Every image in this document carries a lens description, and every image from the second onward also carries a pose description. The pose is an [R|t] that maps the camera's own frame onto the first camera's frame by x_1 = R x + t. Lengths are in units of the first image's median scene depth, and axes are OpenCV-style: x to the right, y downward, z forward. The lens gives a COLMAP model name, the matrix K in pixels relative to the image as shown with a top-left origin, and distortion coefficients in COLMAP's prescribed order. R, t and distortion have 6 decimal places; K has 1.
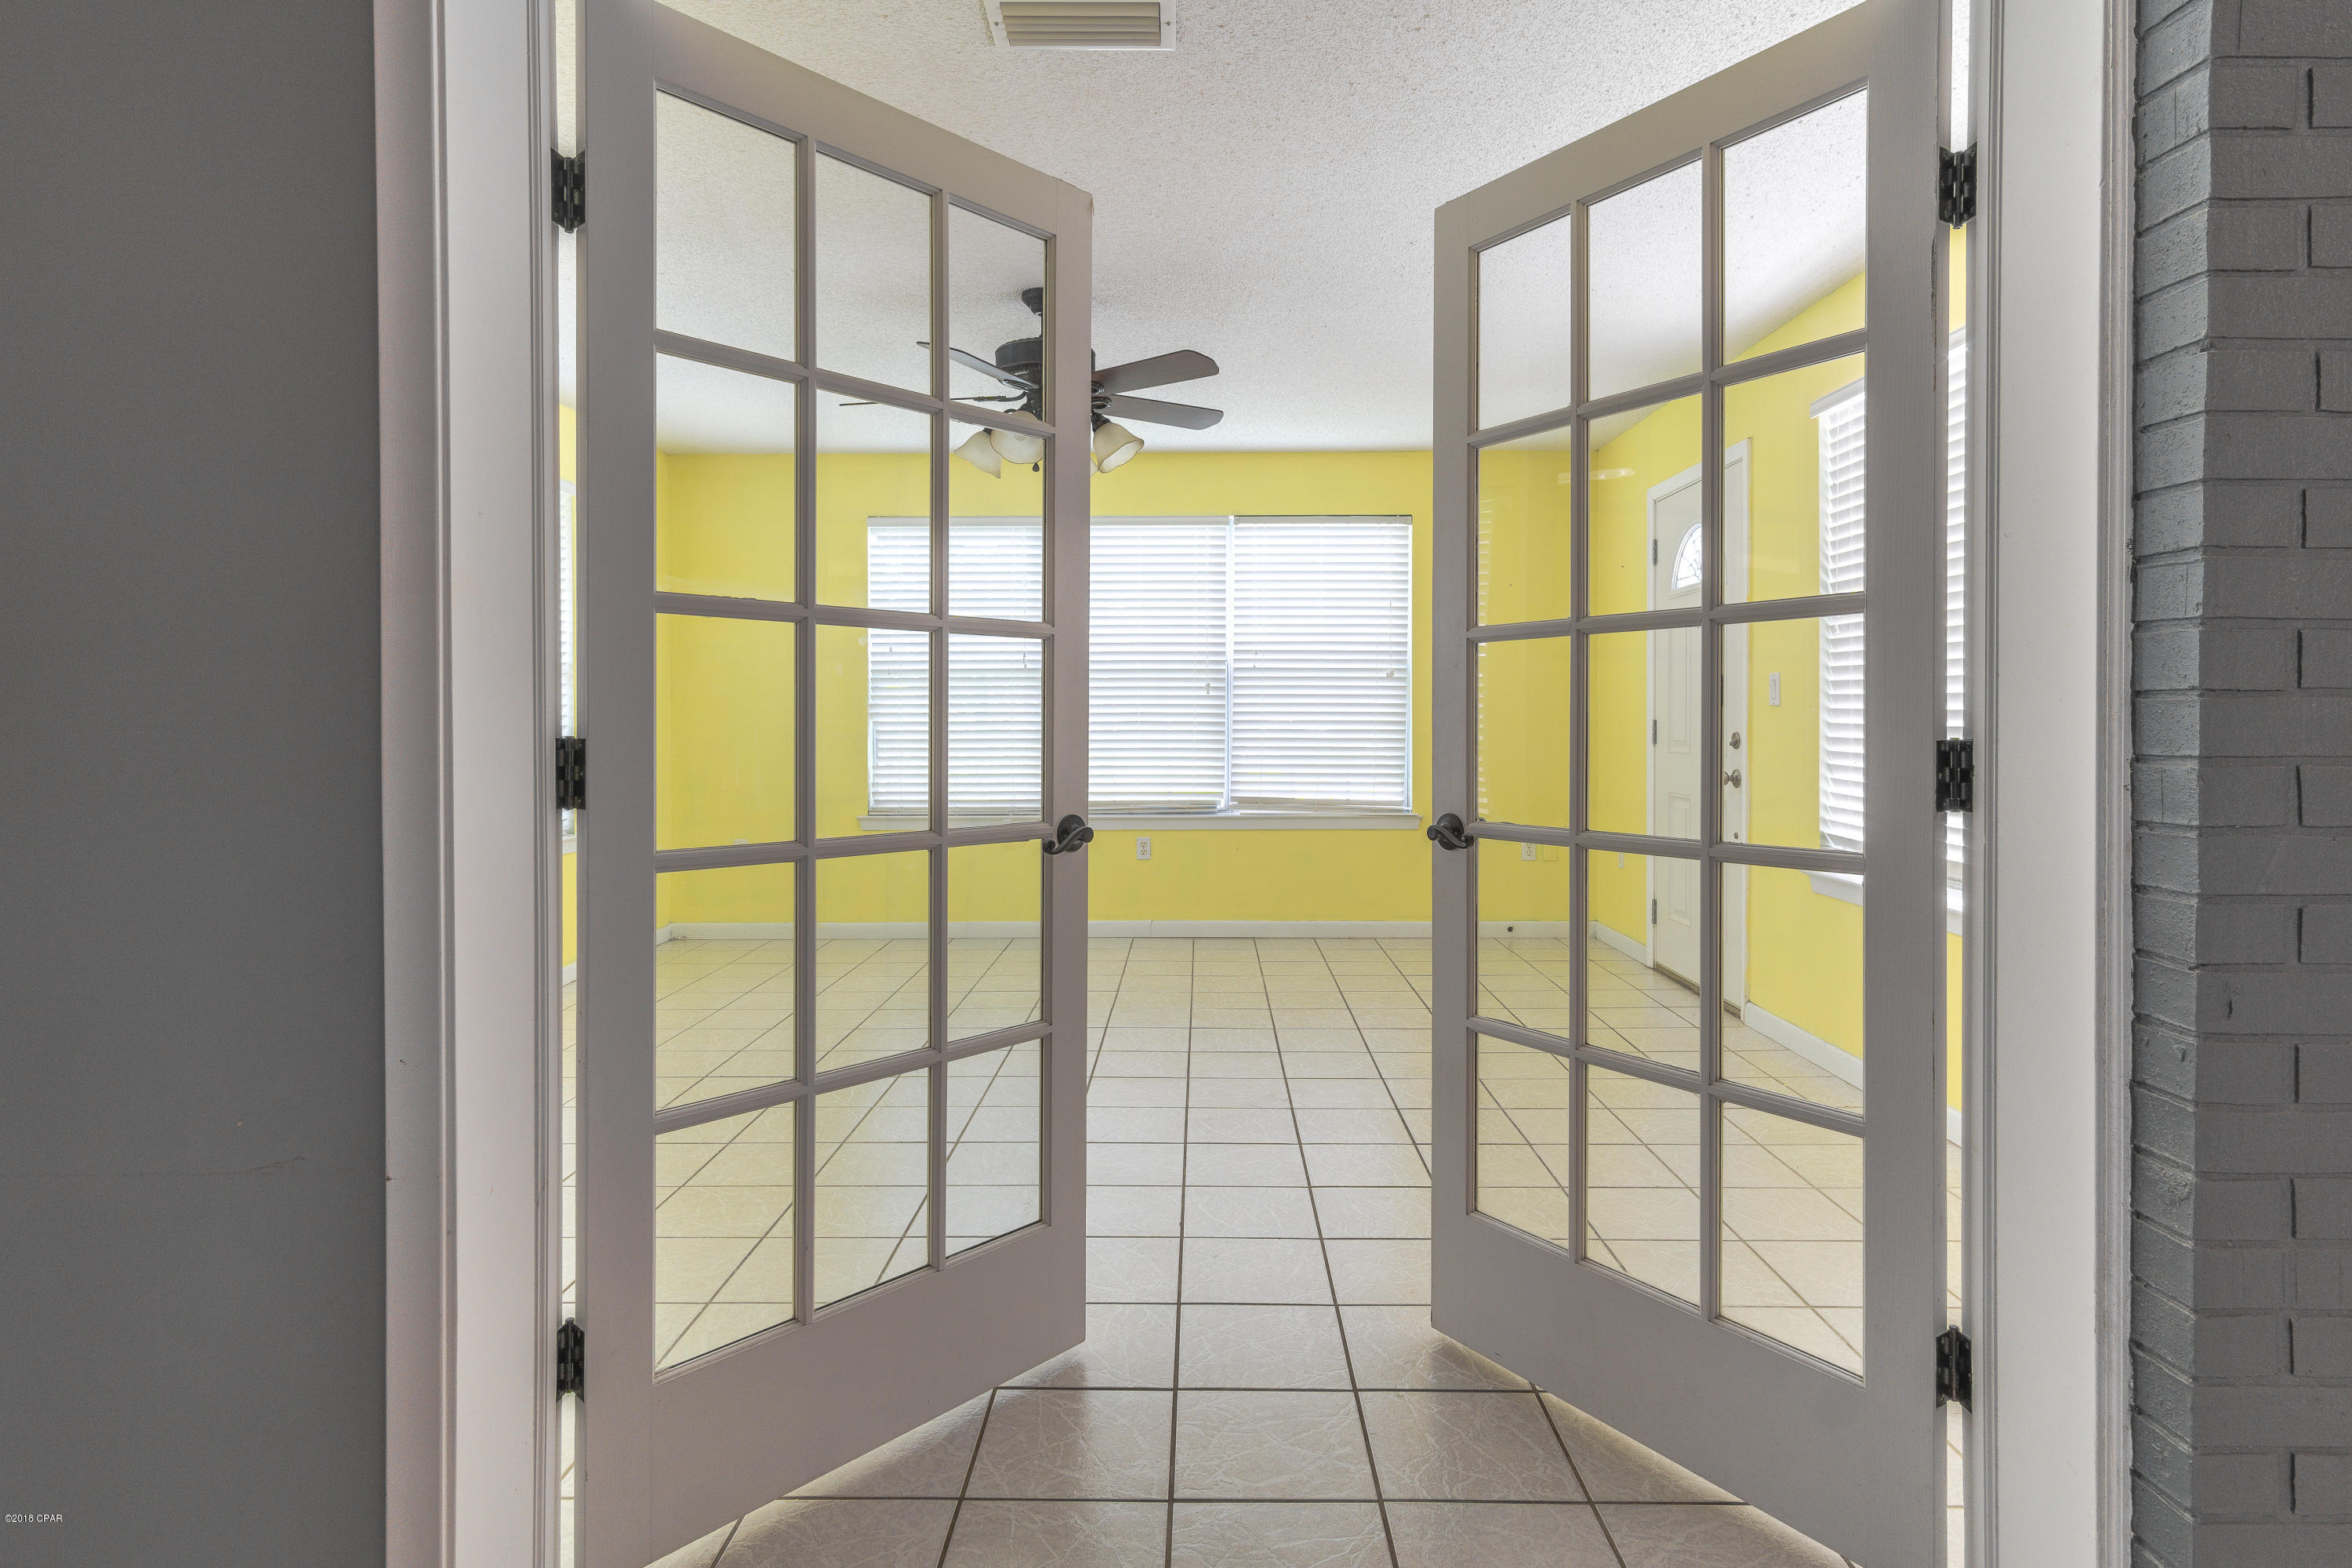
lens RADIAL K [[1302.1, 0, 1164.8], [0, 1302.1, 726.1], [0, 0, 1]] dist [-0.004188, 0.010741]
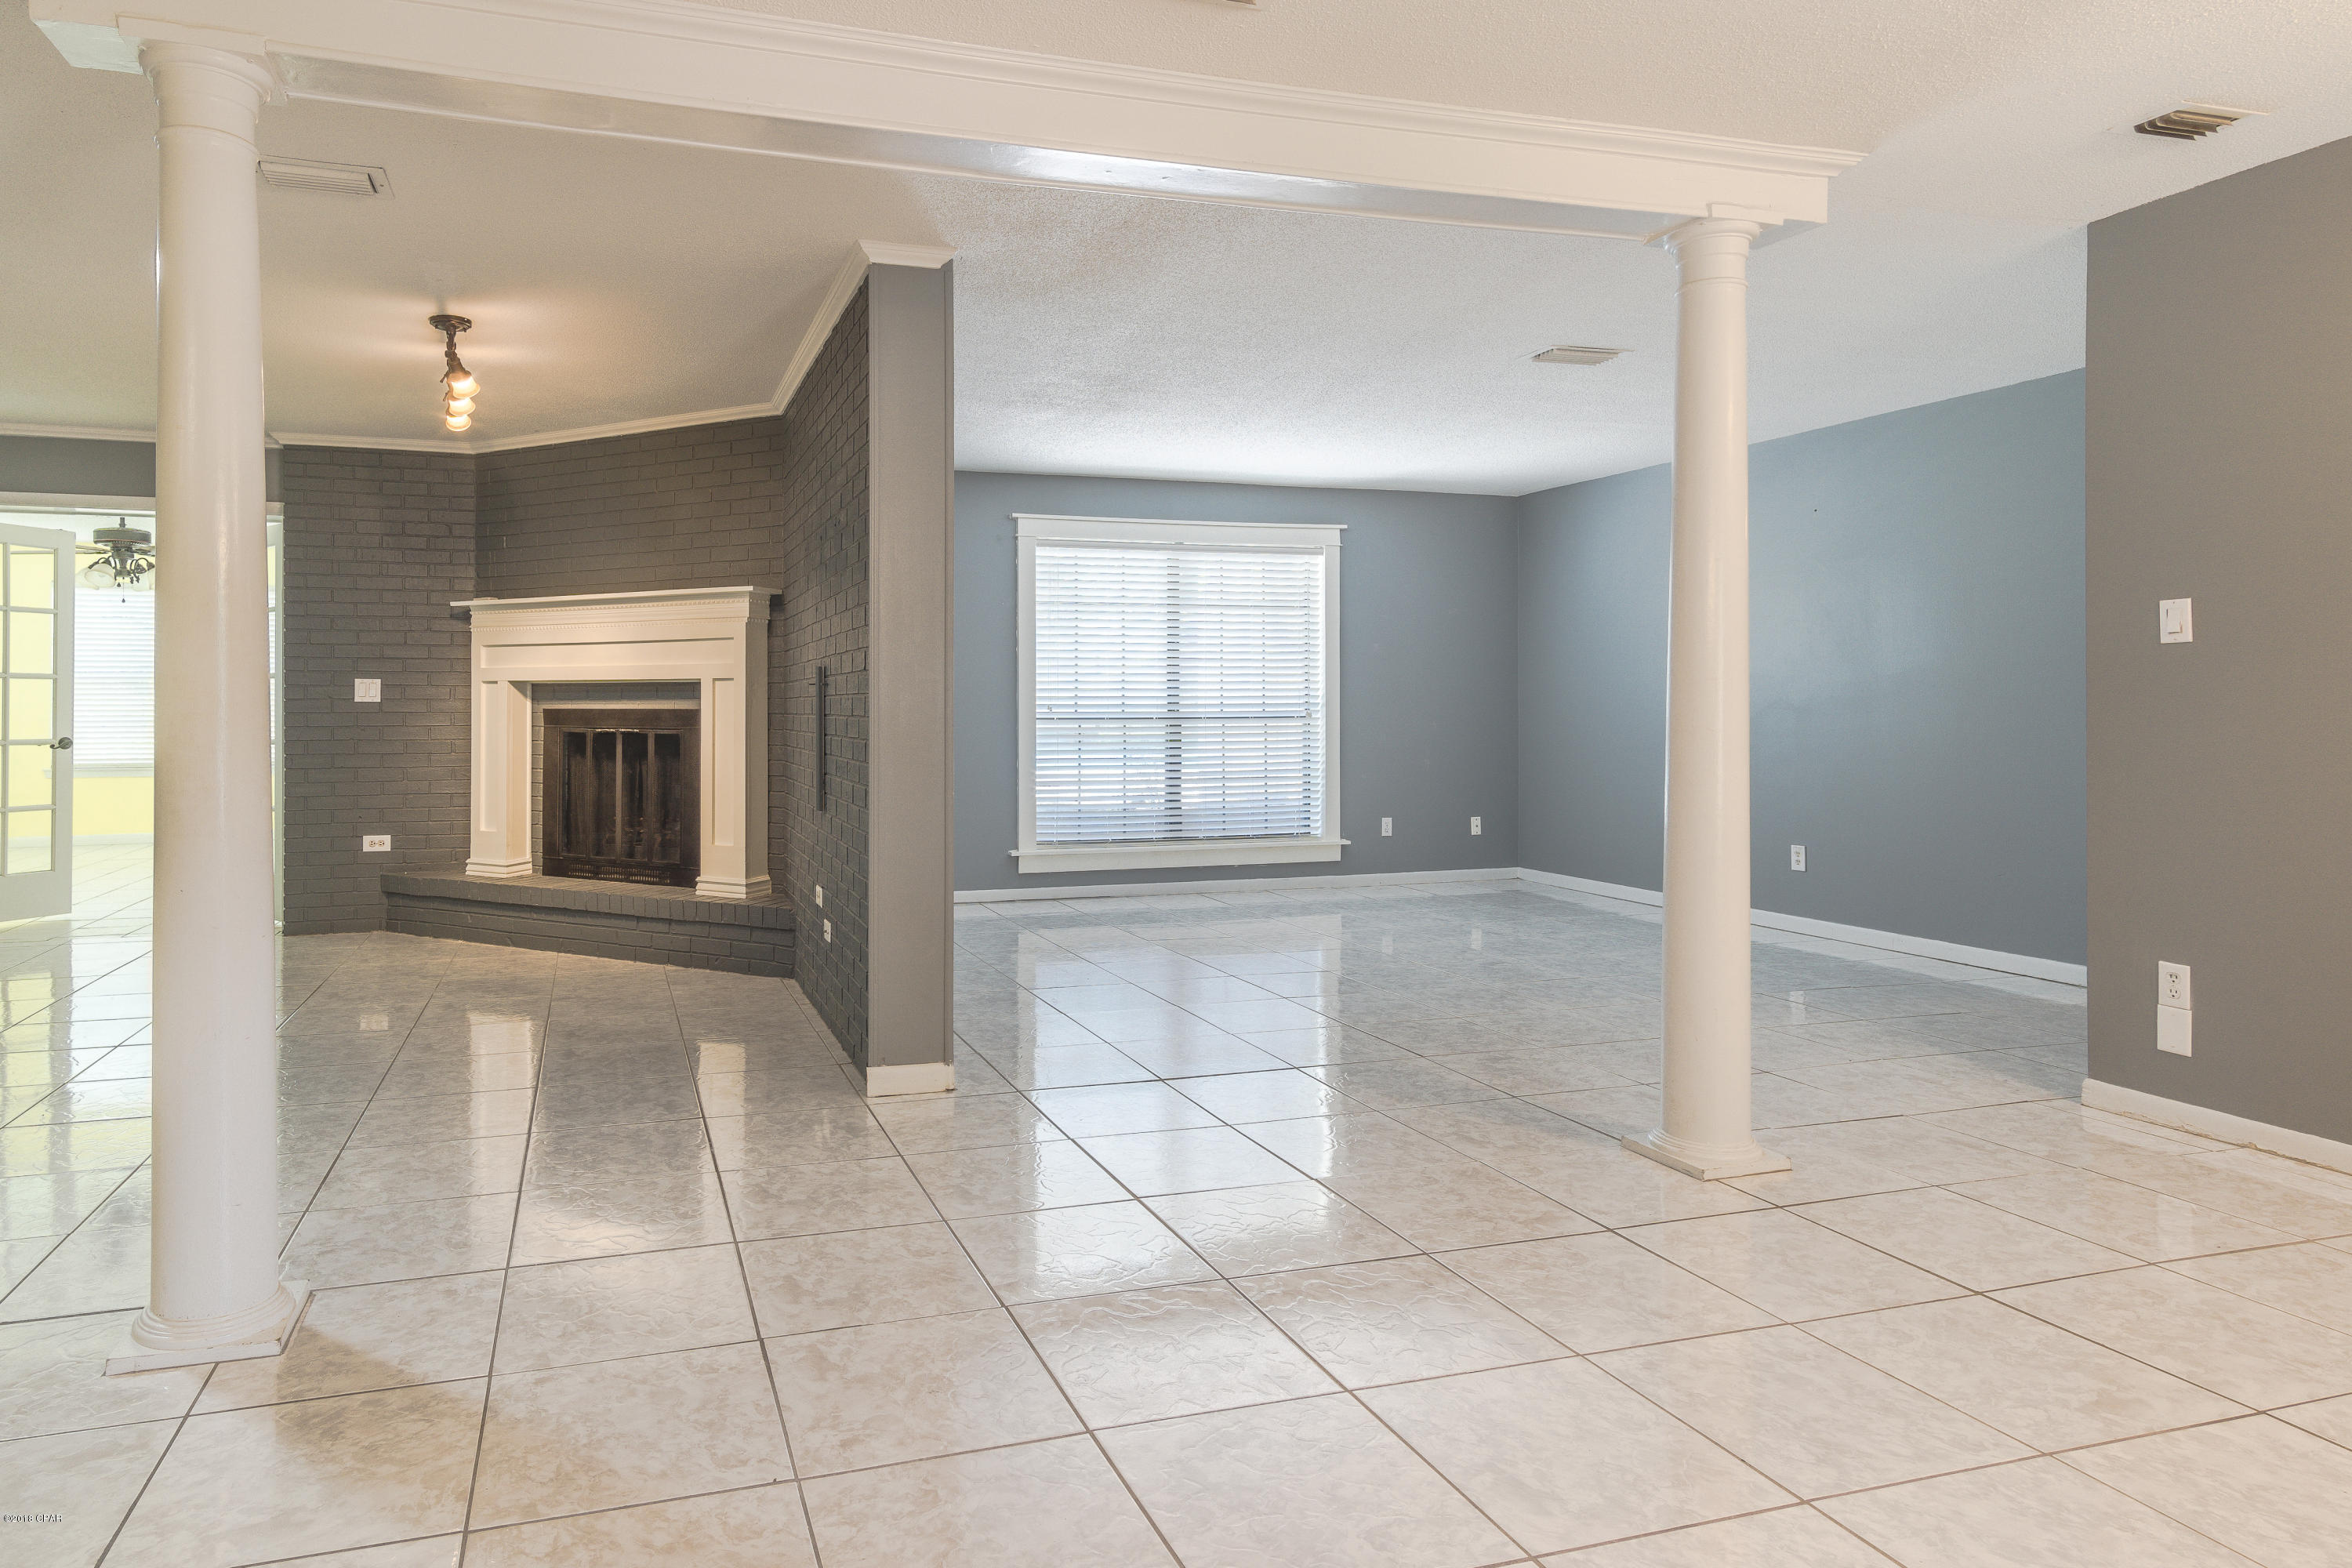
lens RADIAL K [[1302.1, 0, 1078.2], [0, 1302.1, 697.8], [0, 0, 1]] dist [-0.004188, 0.010741]
pose [[0.950807, 0.005495, 0.309736, 1.417517], [0.001882, 0.999722, -0.023512, 0.060598], [-0.309779, 0.022938, 0.950532, -3.046351]]
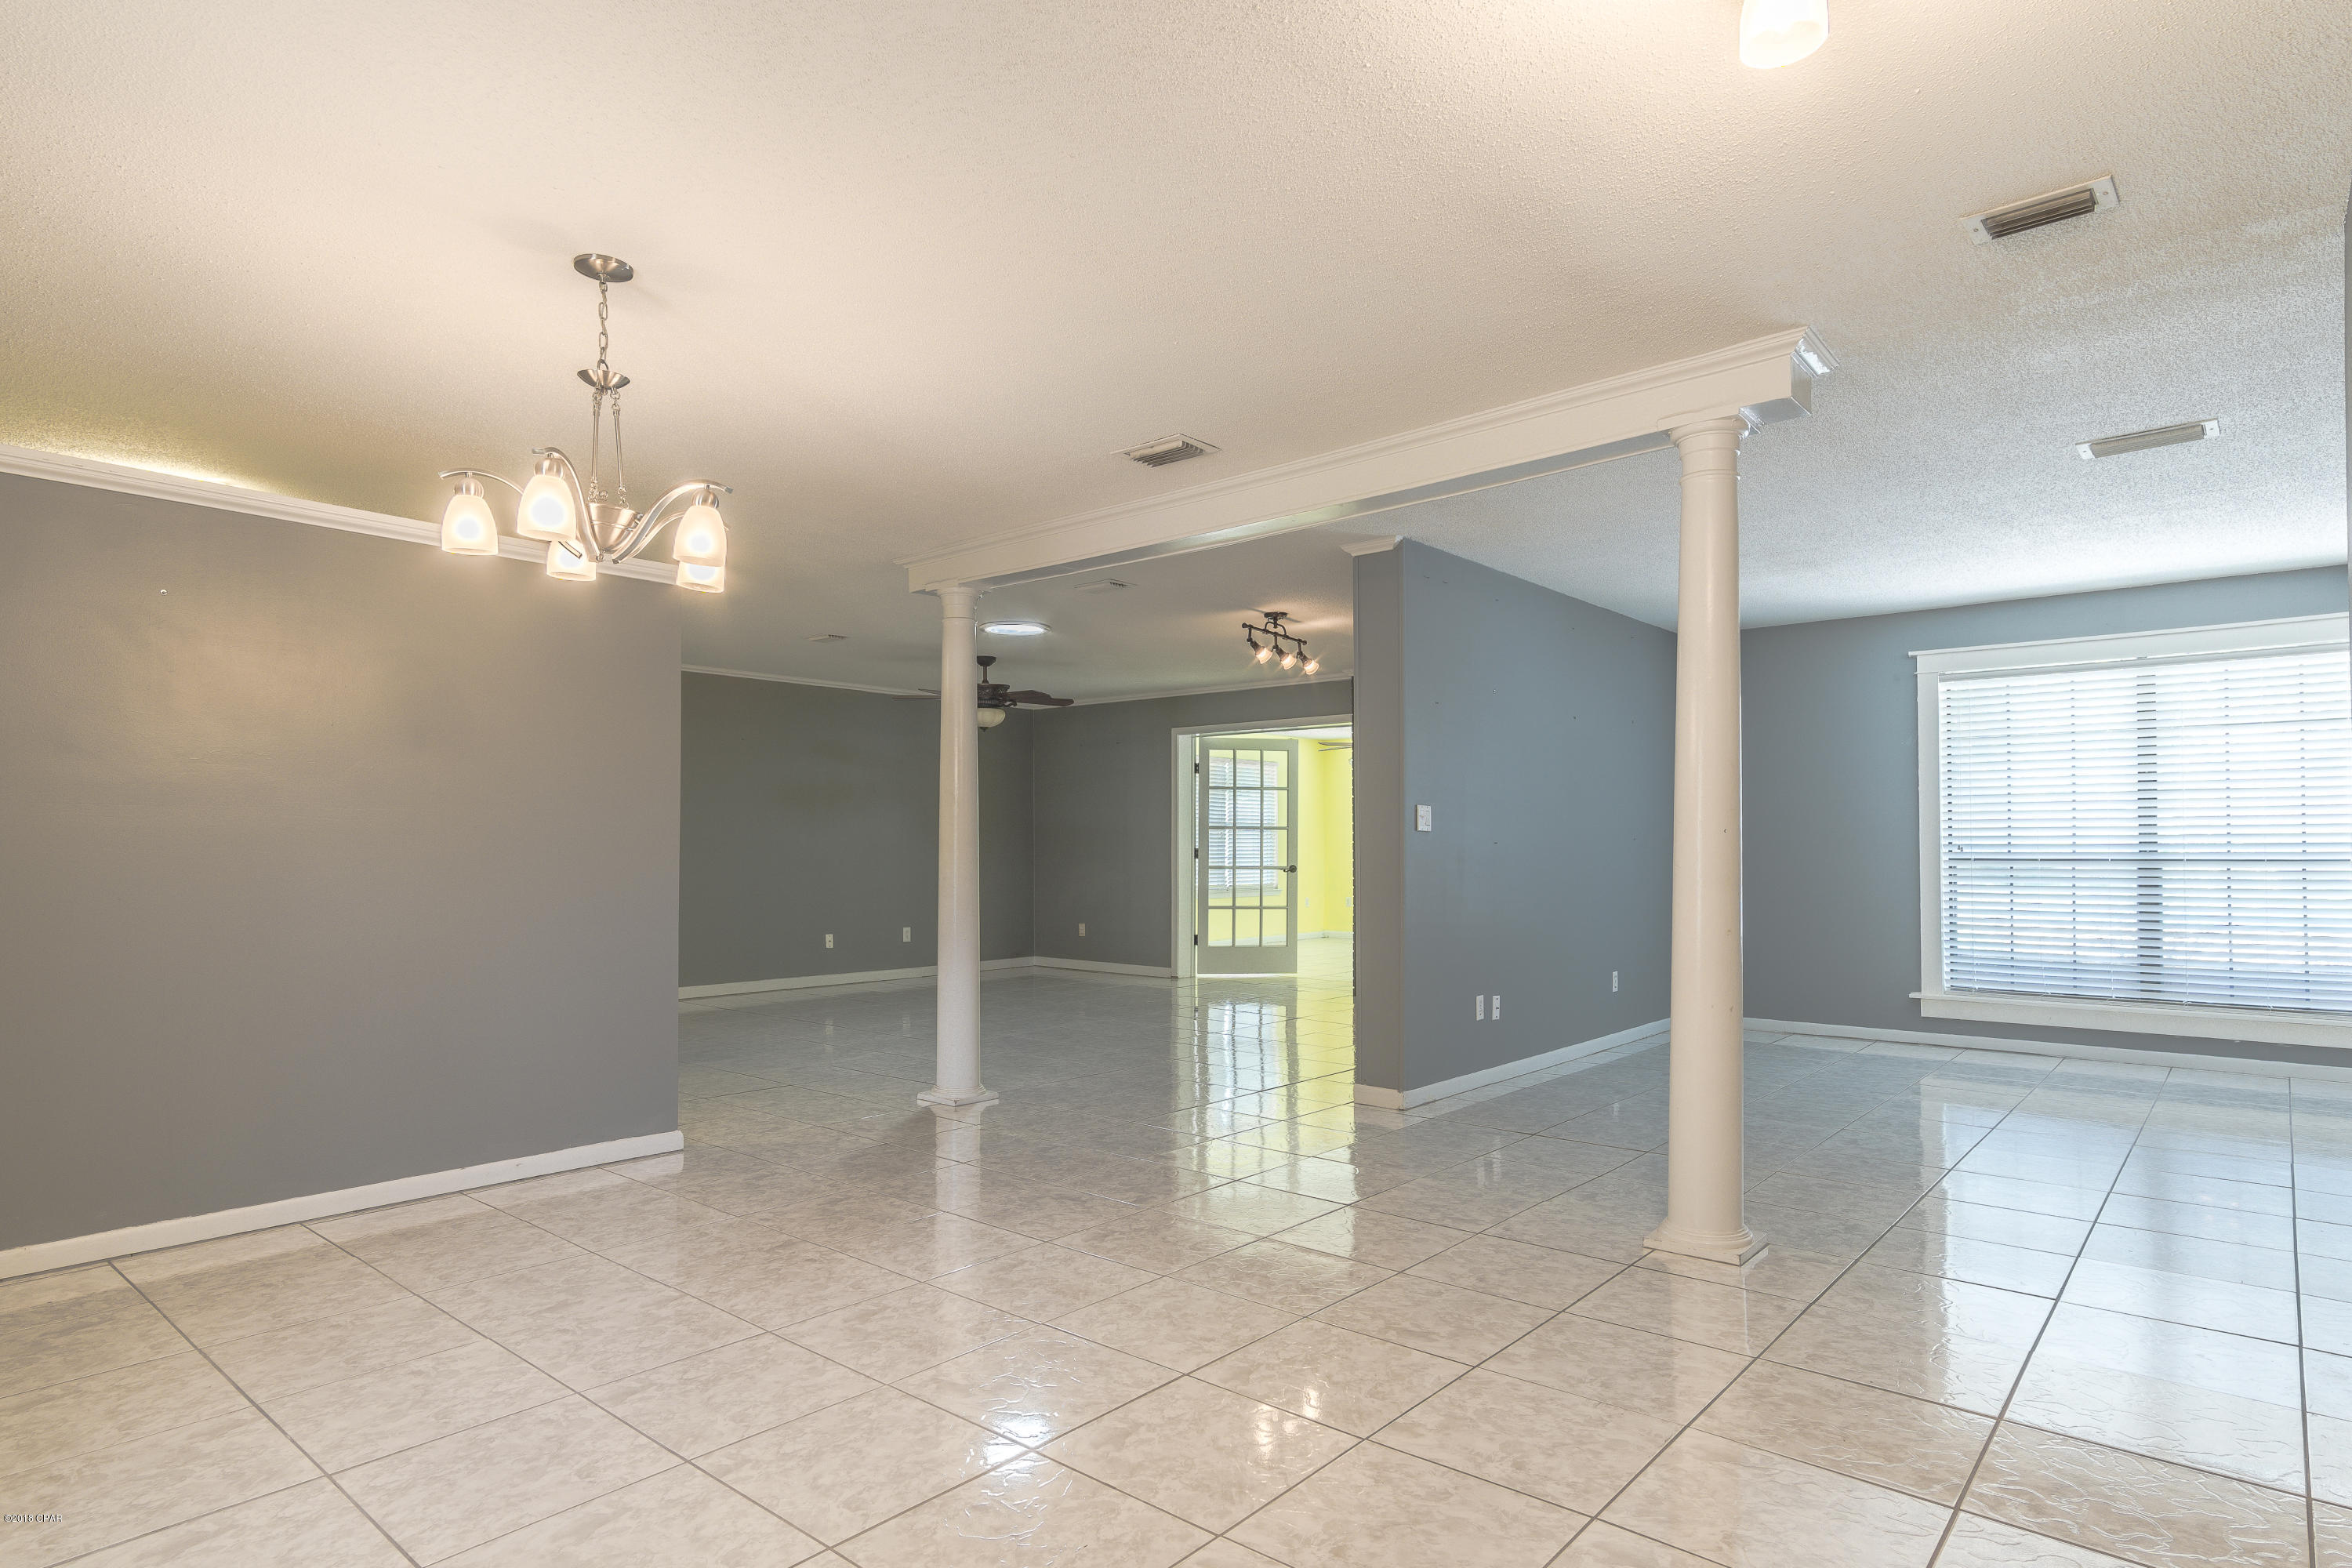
lens RADIAL K [[1302.1, 0, 1116.7], [0, 1302.1, 833.2], [0, 0, 1]] dist [-0.004188, 0.010741]
pose [[0.756464, -0.004938, -0.654017, 3.075812], [-0.003724, 0.999923, -0.011858, 0.011071], [0.654025, 0.011406, 0.756387, -3.694753]]
